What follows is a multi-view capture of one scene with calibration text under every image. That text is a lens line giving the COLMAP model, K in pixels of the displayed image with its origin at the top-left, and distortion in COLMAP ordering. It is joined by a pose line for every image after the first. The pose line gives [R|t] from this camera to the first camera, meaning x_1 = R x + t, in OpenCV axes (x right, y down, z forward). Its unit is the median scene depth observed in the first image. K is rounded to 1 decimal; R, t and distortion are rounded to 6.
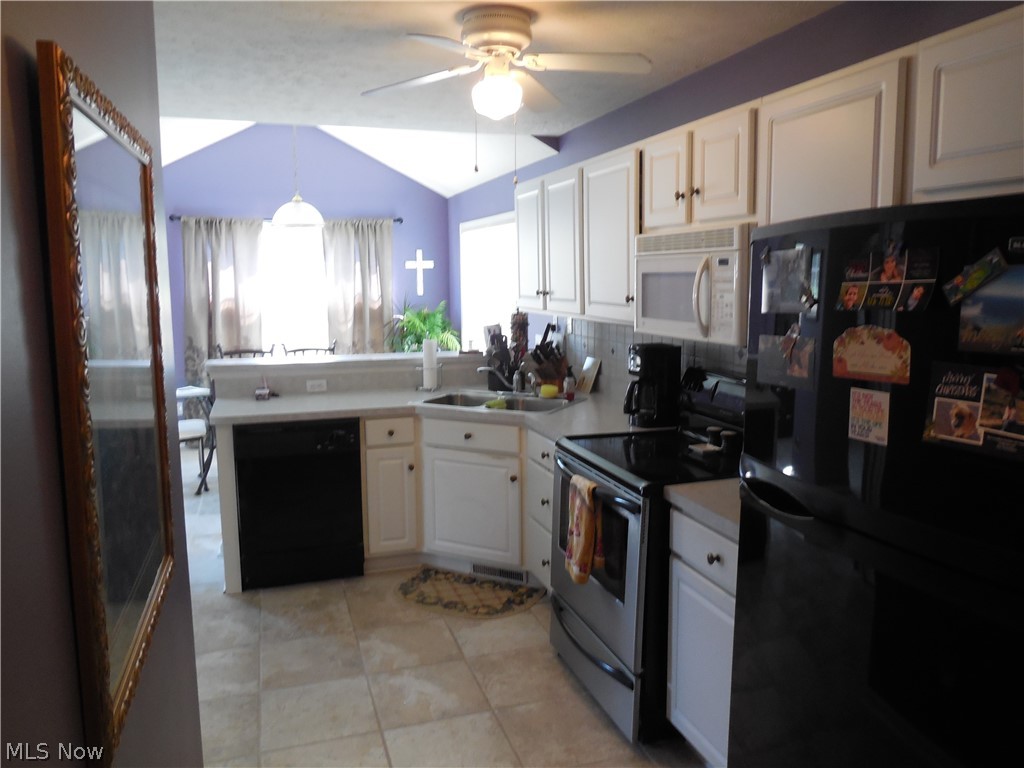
lens RADIAL K [[786.6, 0, 512.0], [0, 786.6, 384.0], [0, 0, 1]] dist [-0.009678, 0.000785]
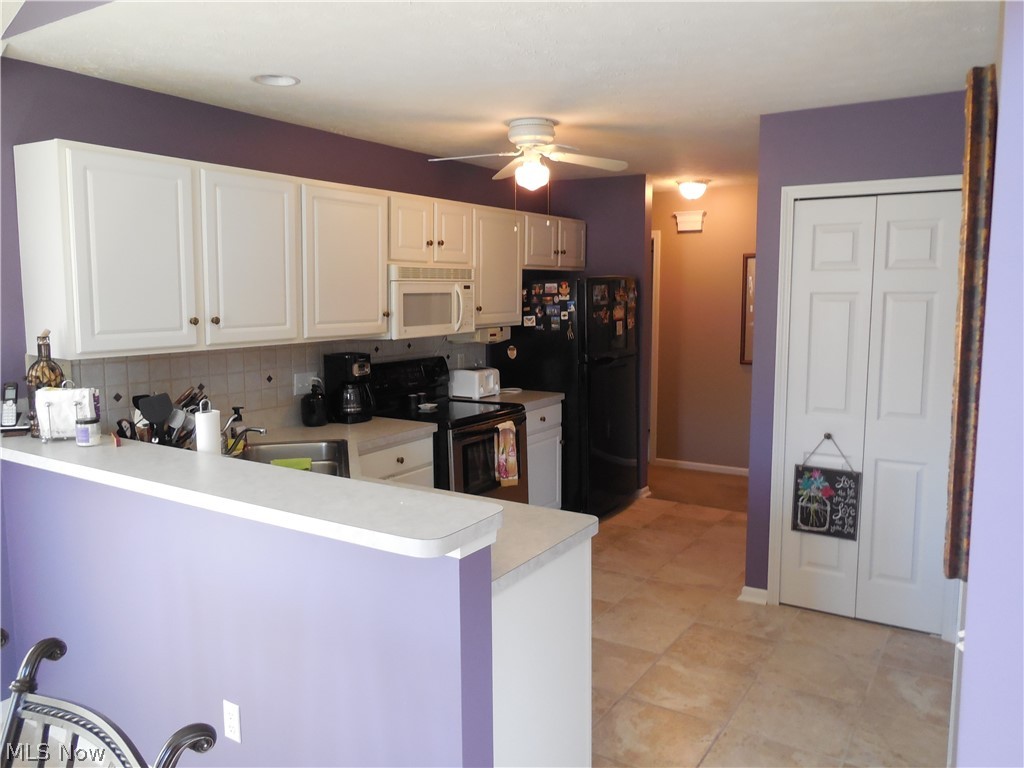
lens RADIAL K [[779.2, 0, 493.0], [0, 779.2, 380.7], [0, 0, 1]] dist [-0.005721, 0.005116]
pose [[-0.633620, -0.077873, 0.769715, -0.993391], [0.115493, 0.974251, 0.193638, -0.241449], [-0.764975, 0.211590, -0.608312, 1.767798]]
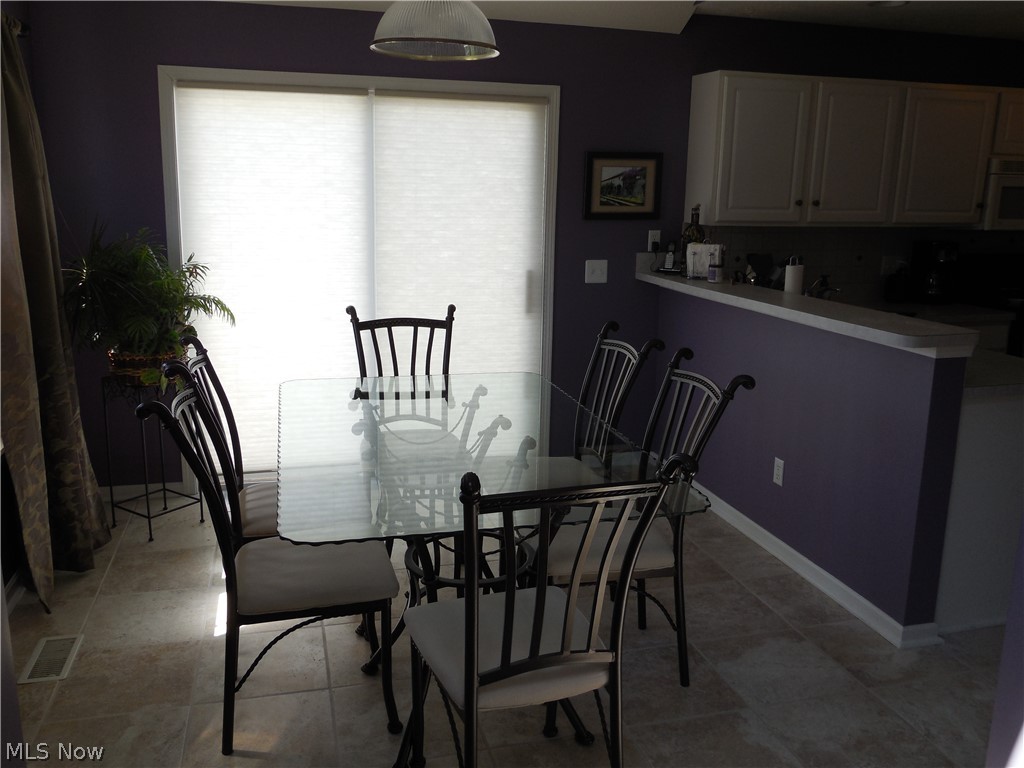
lens RADIAL K [[880.5, 0, 512.0], [0, 880.5, 384.0], [0, 0, 1]] dist [-0.014764, -0.003479]
pose [[0.029967, -0.205657, 0.978165, -1.461246], [0.125217, 0.971668, 0.200455, -0.227389], [-0.991677, 0.116476, 0.054869, 1.862113]]
